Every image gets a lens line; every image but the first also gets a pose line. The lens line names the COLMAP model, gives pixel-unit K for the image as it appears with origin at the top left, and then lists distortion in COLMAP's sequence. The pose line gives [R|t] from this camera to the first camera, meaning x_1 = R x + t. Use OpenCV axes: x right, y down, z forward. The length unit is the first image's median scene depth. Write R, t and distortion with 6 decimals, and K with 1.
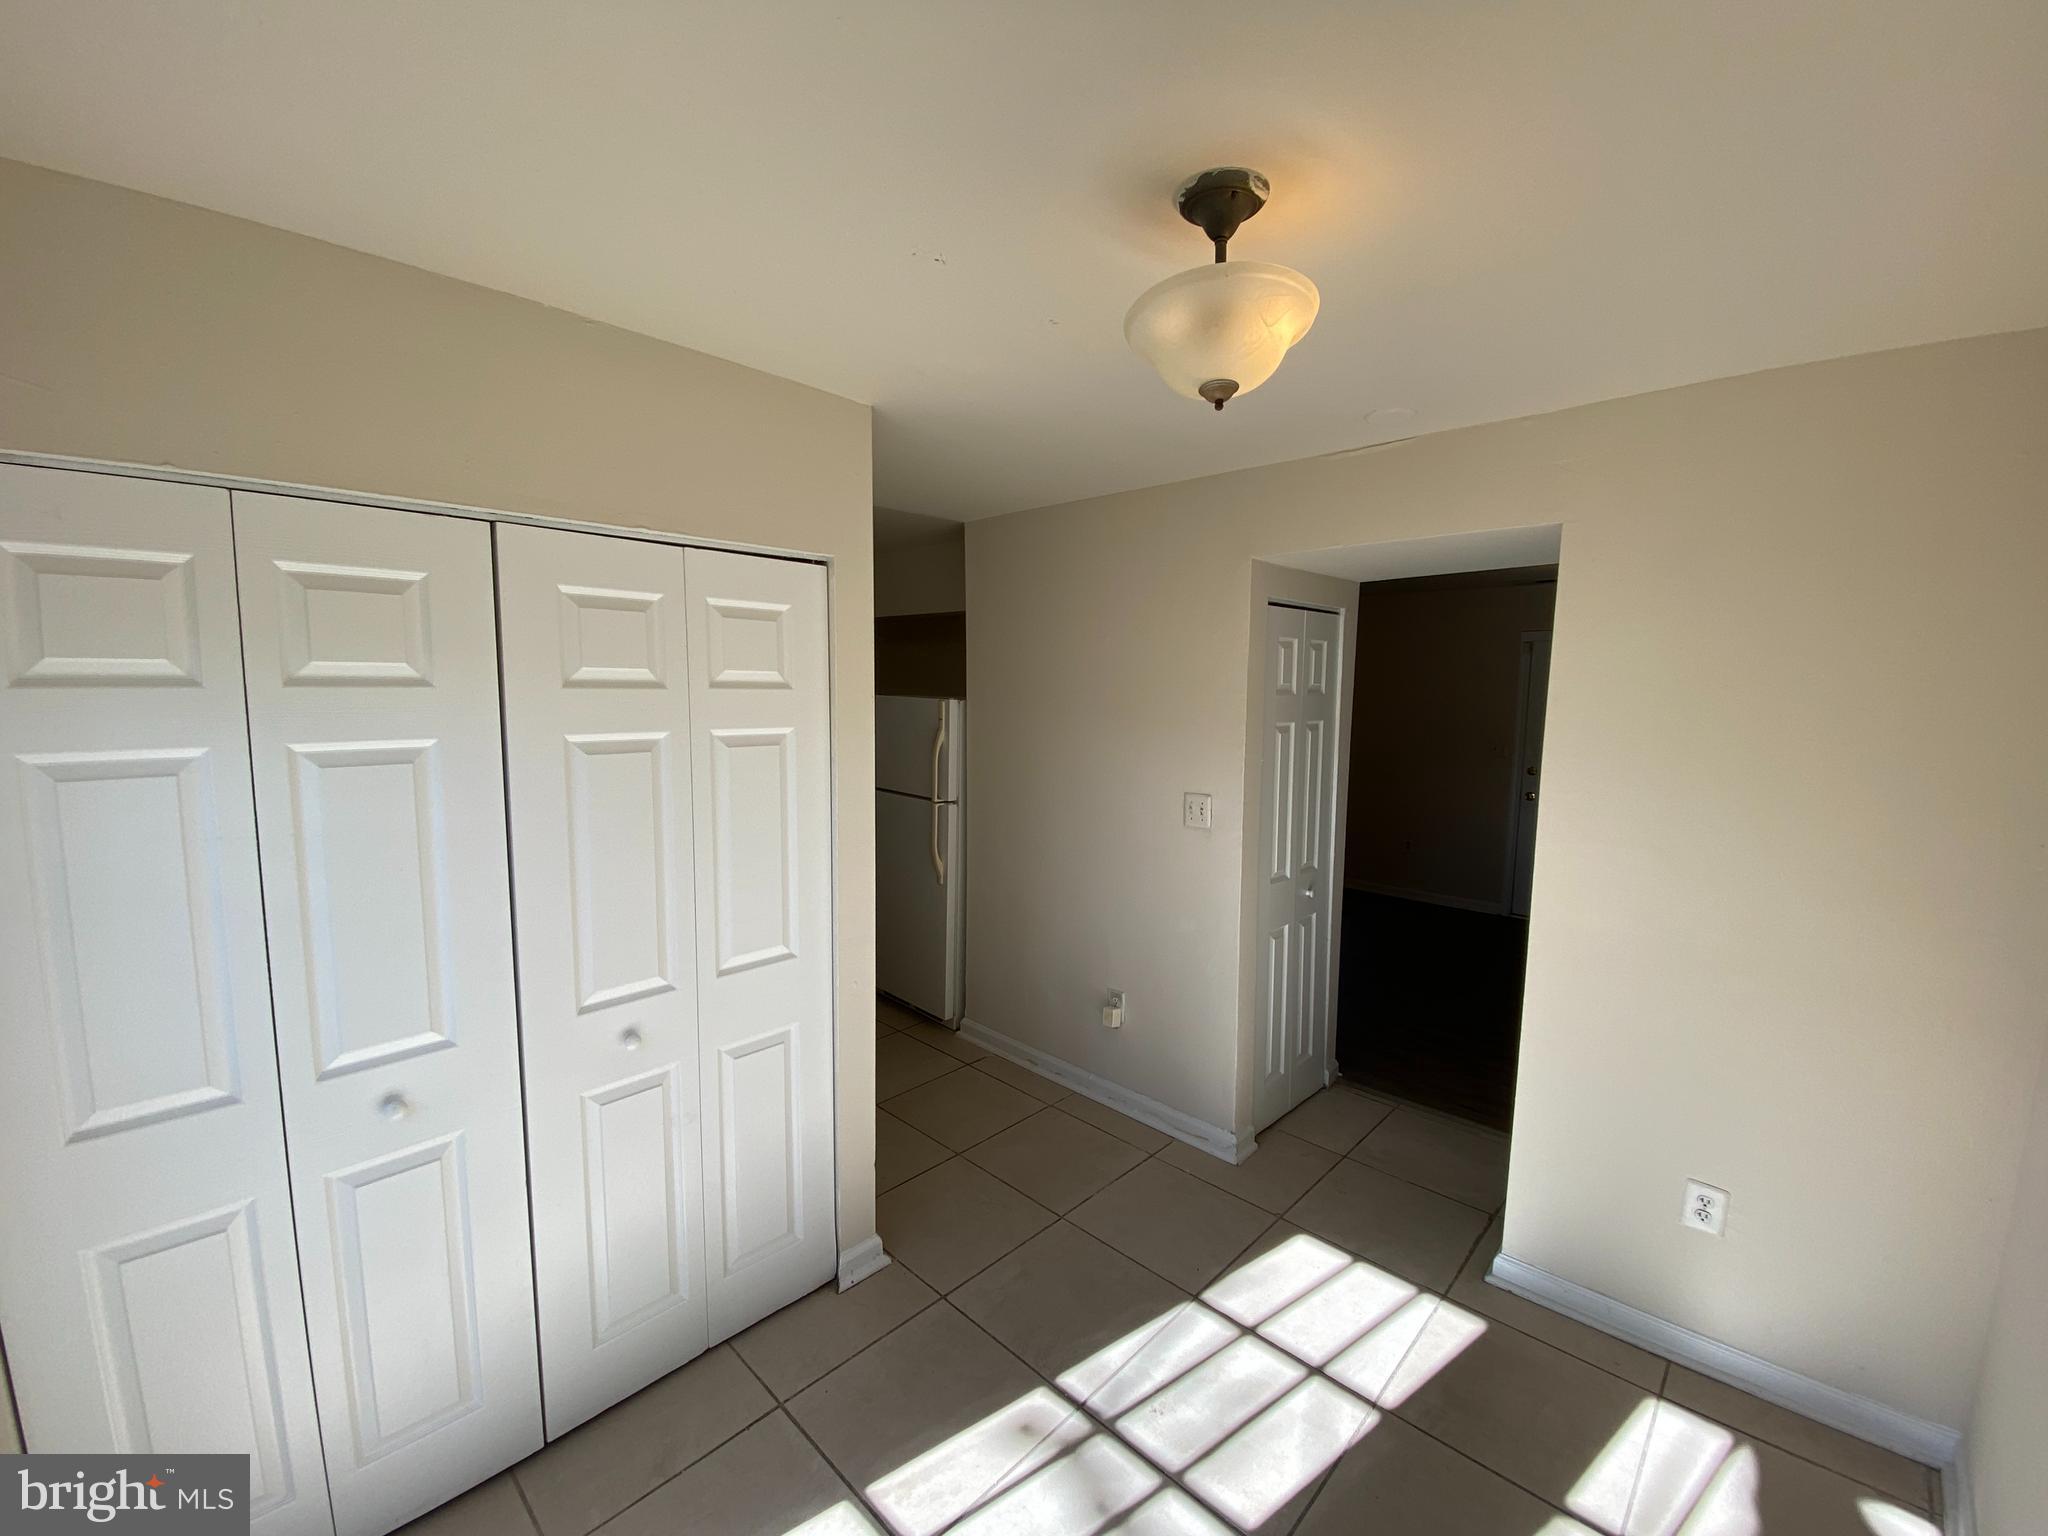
lens RADIAL K [[834.1, 0, 1029.8], [0, 834.1, 776.9], [0, 0, 1]] dist [0.035881, -0.029315]
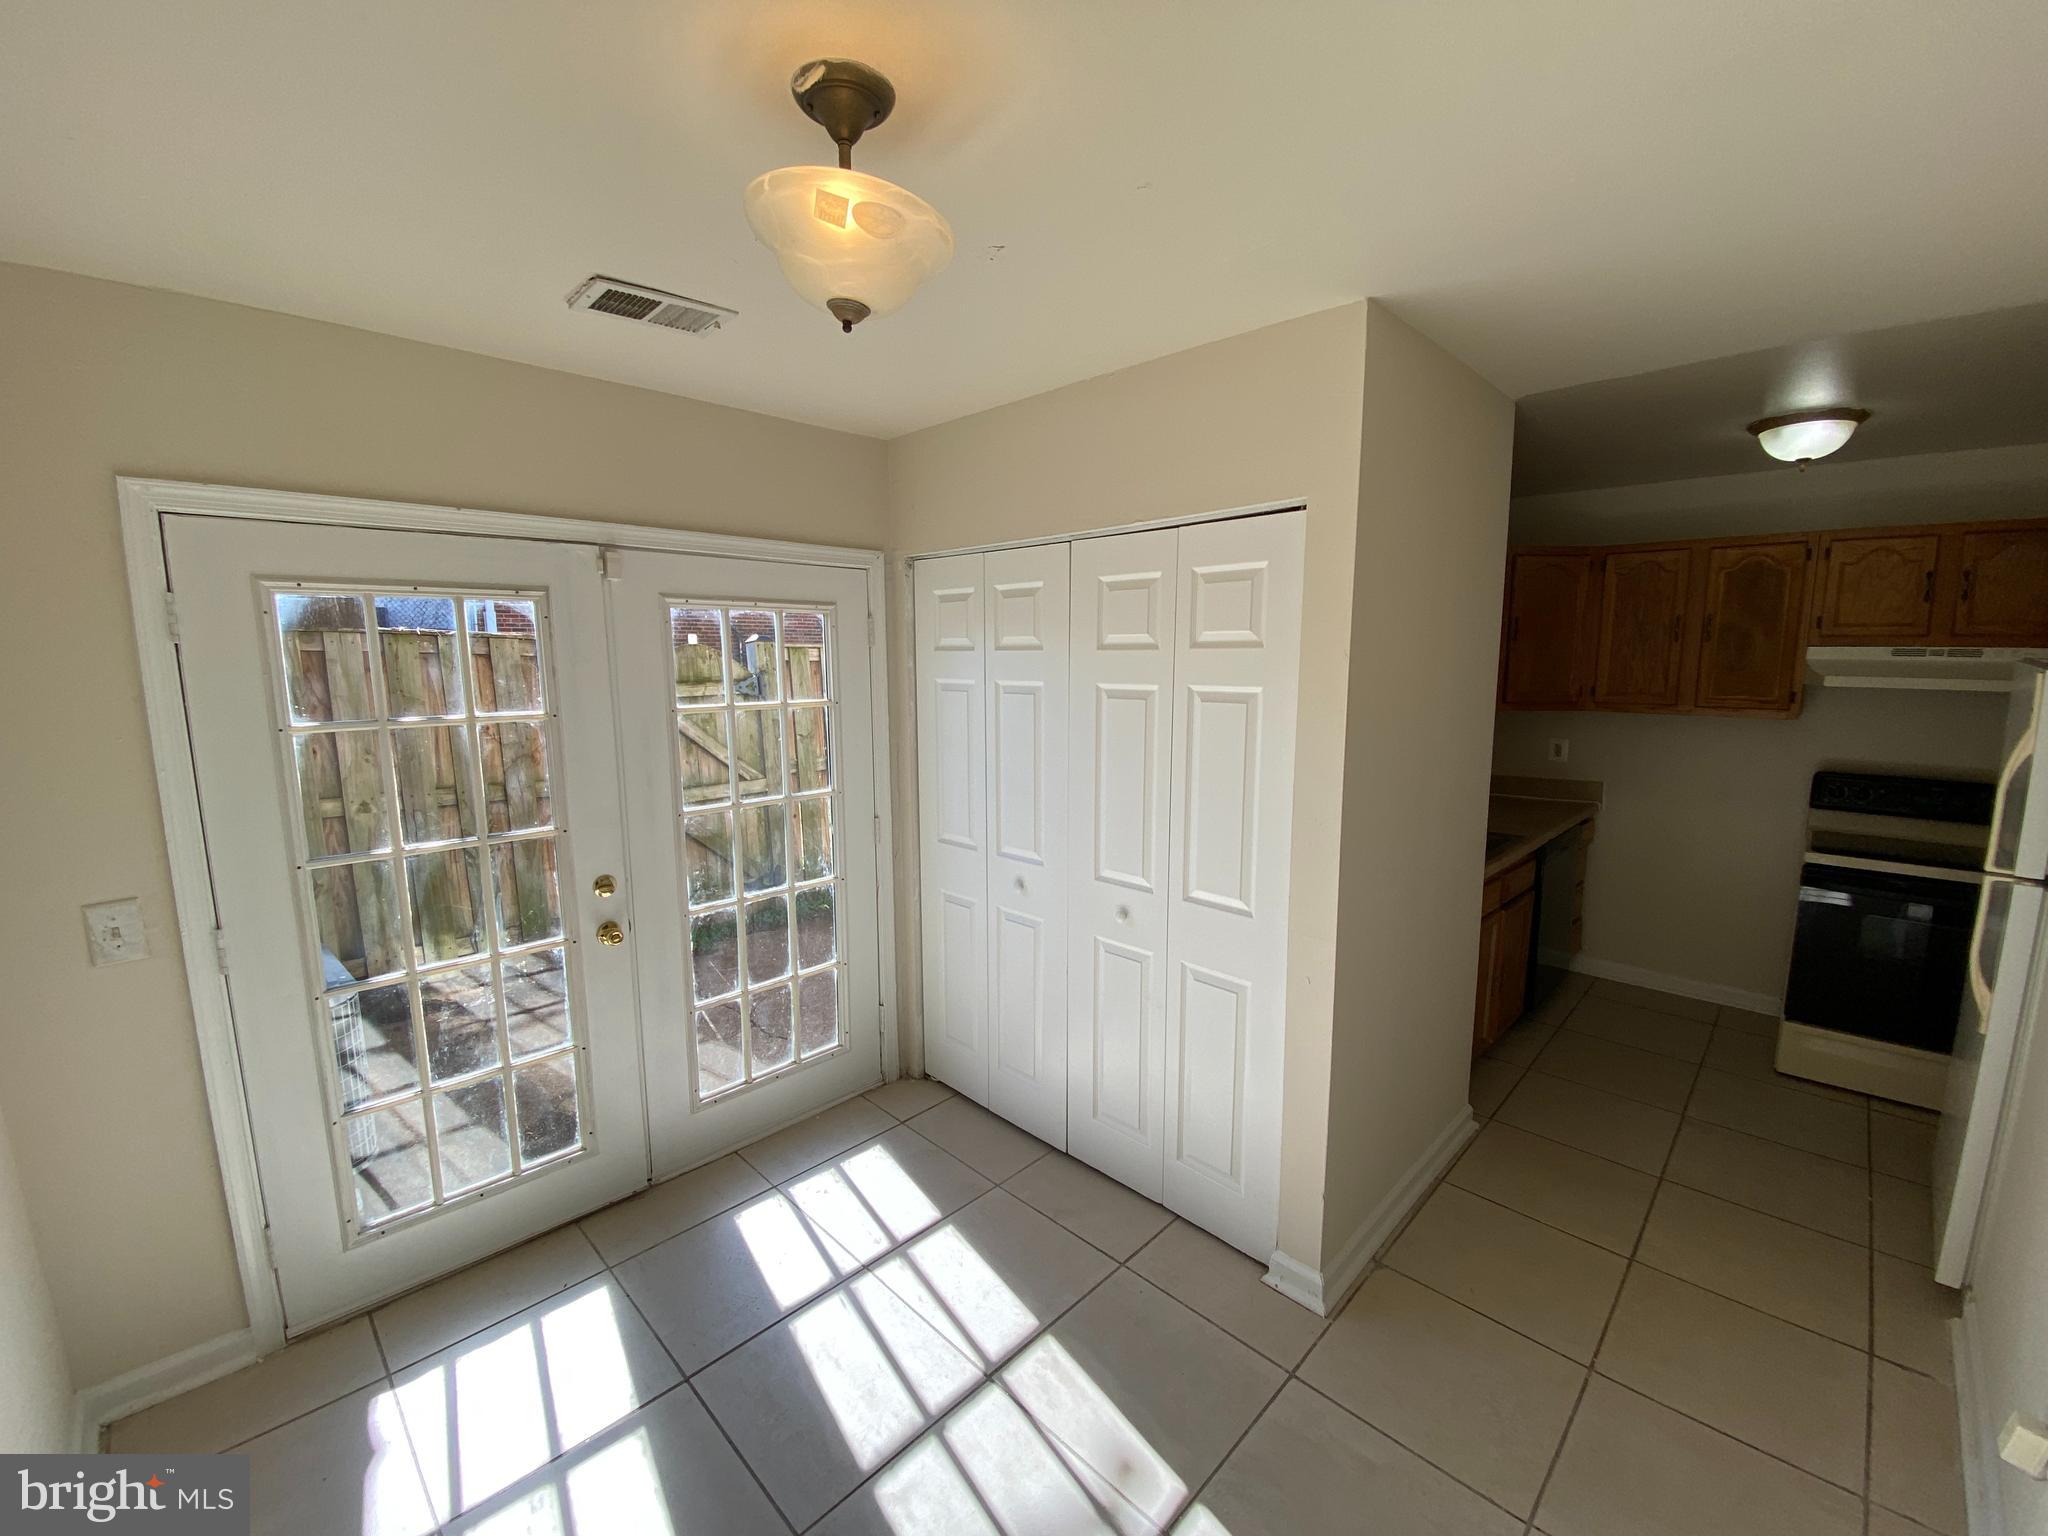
lens RADIAL K [[829.7, 0, 1024.0], [0, 829.7, 768.0], [0, 0, 1]] dist [0.022147, -0.021893]
pose [[-0.031580, 0.137618, -0.989982, 0.819655], [-0.095895, 0.985489, 0.140053, -0.088245], [0.994890, 0.099358, -0.017925, 0.875230]]
